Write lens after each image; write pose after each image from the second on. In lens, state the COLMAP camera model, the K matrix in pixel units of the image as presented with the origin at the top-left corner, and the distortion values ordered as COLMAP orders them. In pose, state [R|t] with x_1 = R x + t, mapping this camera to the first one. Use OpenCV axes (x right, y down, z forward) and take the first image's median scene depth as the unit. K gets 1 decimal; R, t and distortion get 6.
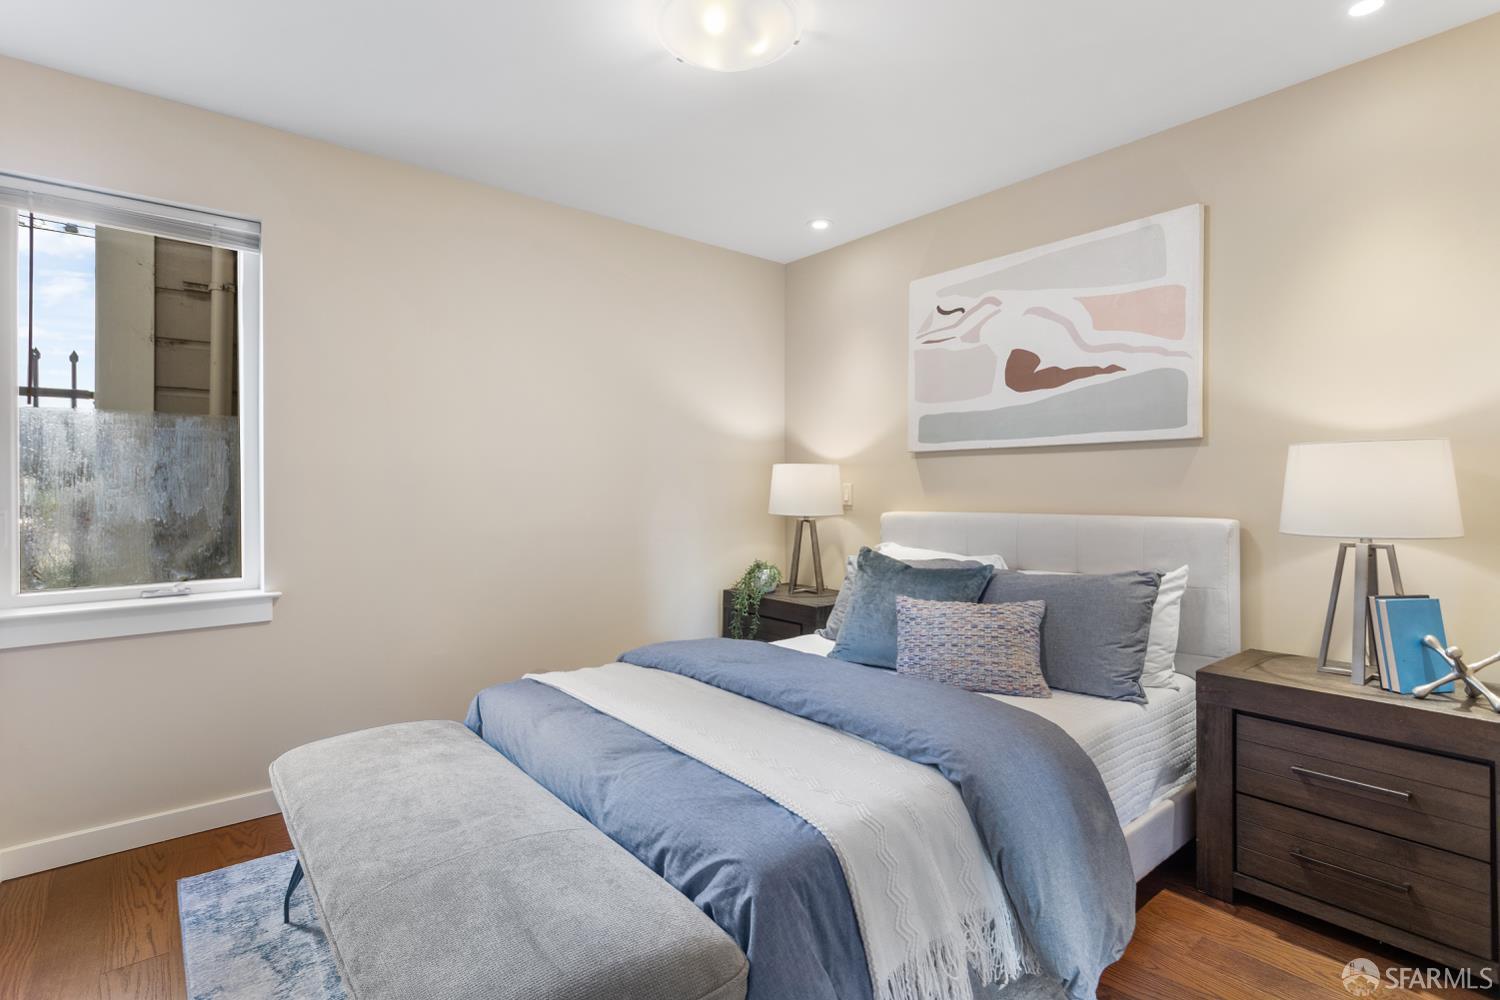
lens RADIAL K [[718.7, 0, 750.0], [0, 718.7, 500.0], [0, 0, 1]] dist [-0.079599, 0.000089]
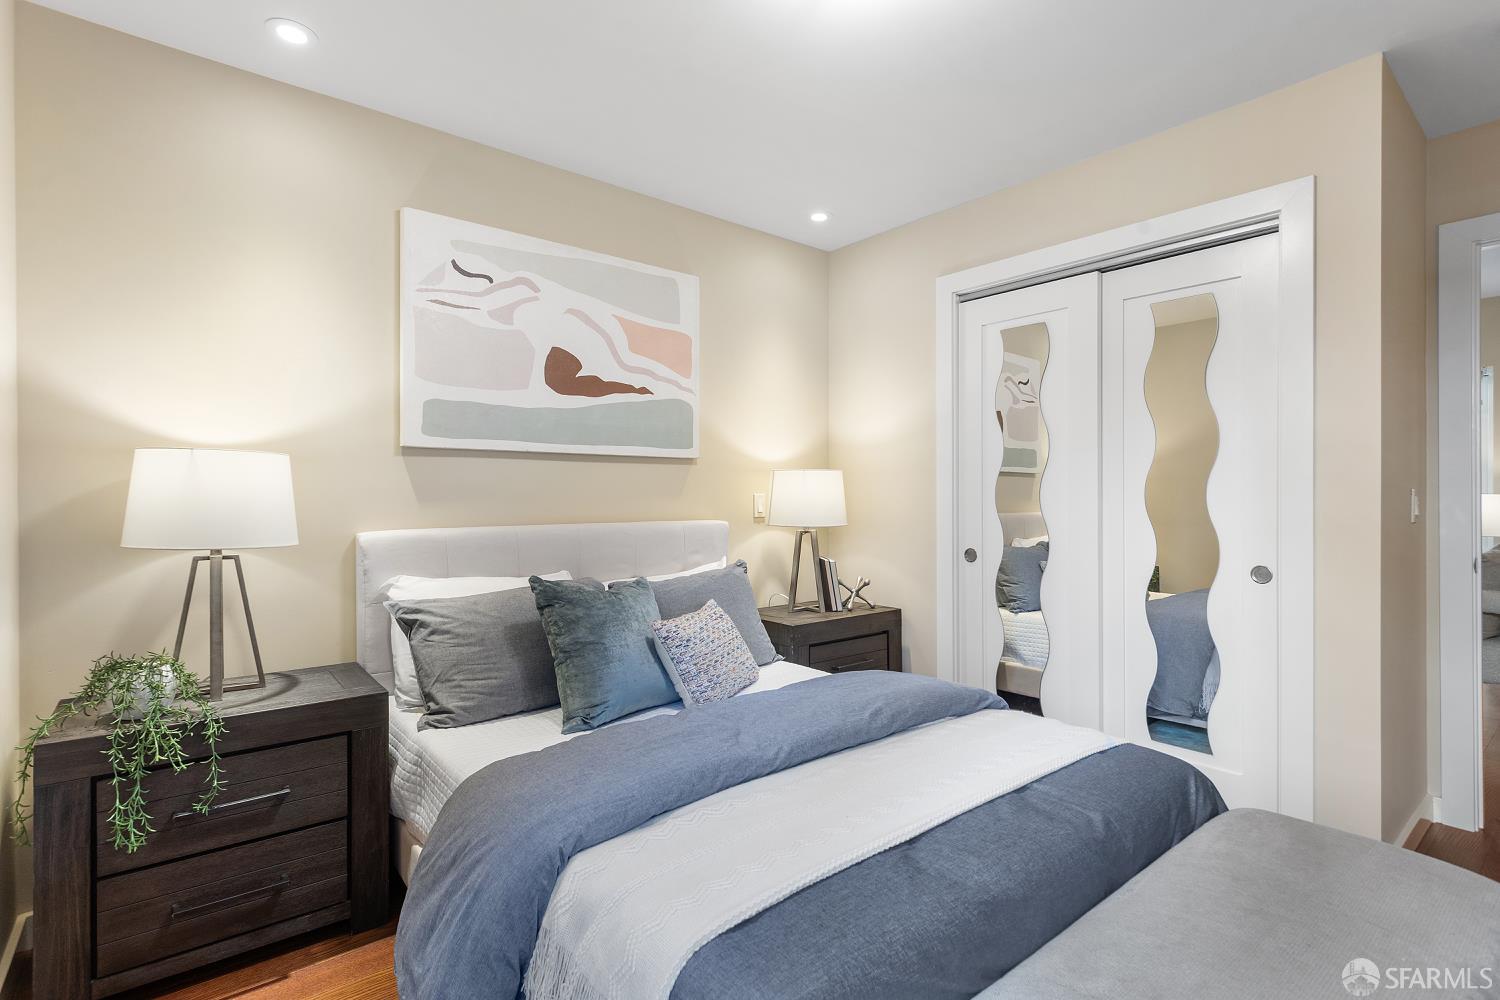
lens RADIAL K [[739.6, 0, 750.7], [0, 739.6, 492.1], [0, 0, 1]] dist [0.009516, 0.000508]
pose [[-0.011707, 0.012799, 0.999850, -0.583857], [0.013877, 0.999824, -0.012636, -0.008167], [-0.999835, 0.013727, -0.011882, 0.751882]]
